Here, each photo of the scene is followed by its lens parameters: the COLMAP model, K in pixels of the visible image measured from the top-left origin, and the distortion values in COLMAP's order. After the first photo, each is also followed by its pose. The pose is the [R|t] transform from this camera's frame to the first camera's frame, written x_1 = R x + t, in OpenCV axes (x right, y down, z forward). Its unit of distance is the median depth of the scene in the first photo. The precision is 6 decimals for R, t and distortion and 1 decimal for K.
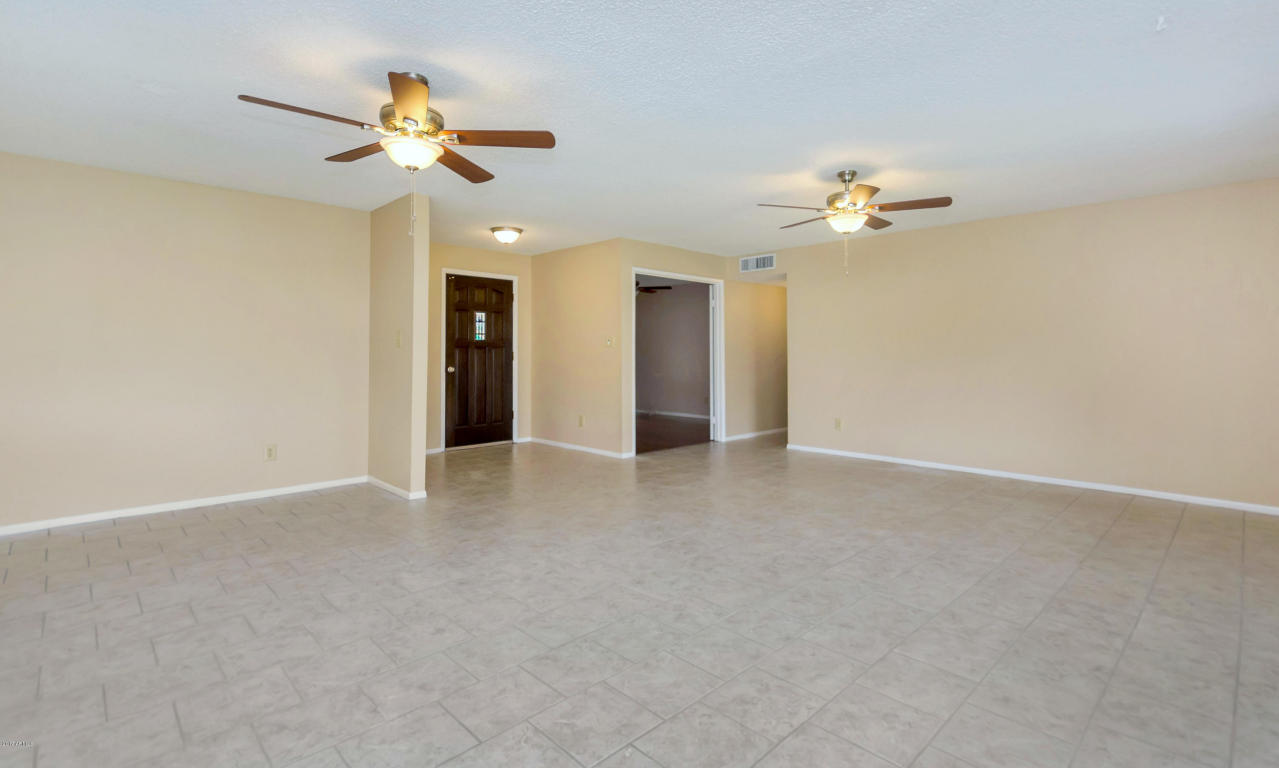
lens RADIAL K [[577.6, 0, 638.4], [0, 577.6, 345.9], [0, 0, 1]] dist [-0.000769, 0.000740]
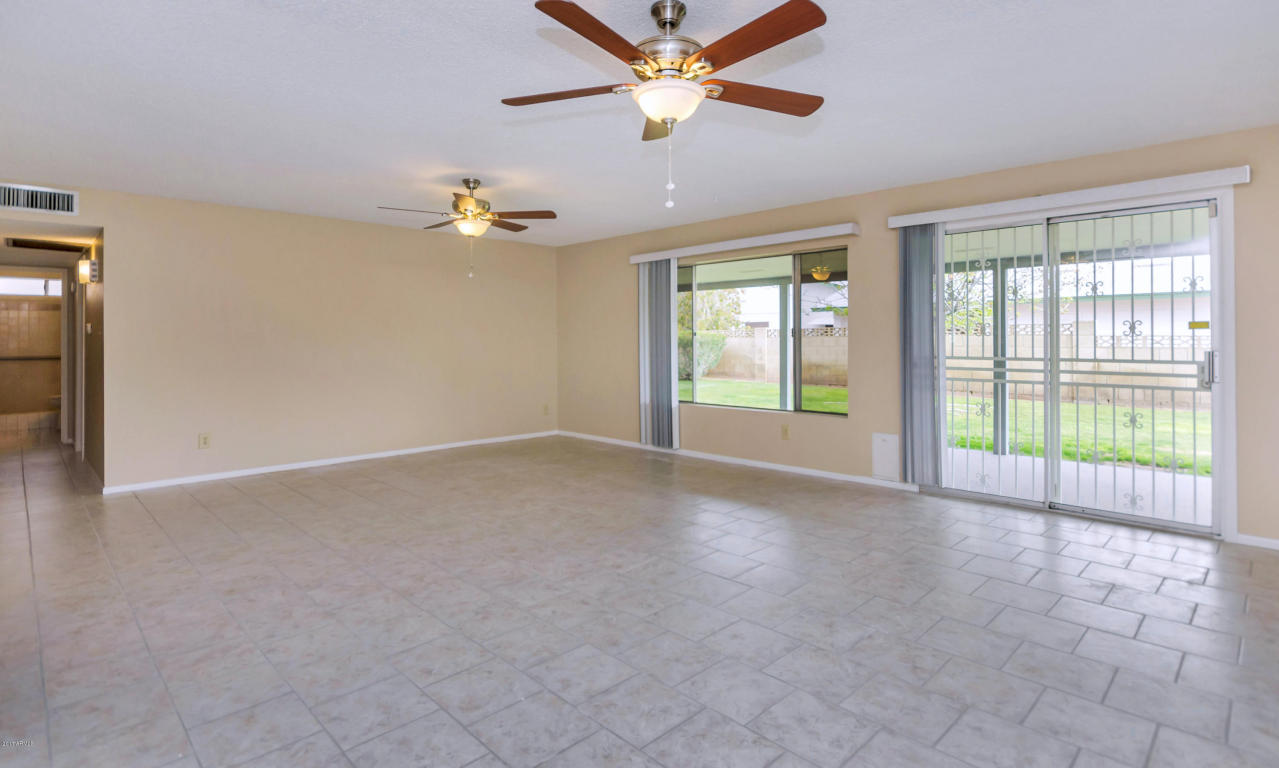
lens RADIAL K [[650.4, 0, 642.6], [0, 650.4, 337.5], [0, 0, 1]] dist [-0.002123, -0.000013]
pose [[-0.005015, -0.000271, 0.999987, -1.382149], [-0.005340, 0.999986, 0.000244, -0.012960], [-0.999973, -0.005339, -0.005016, 1.113256]]
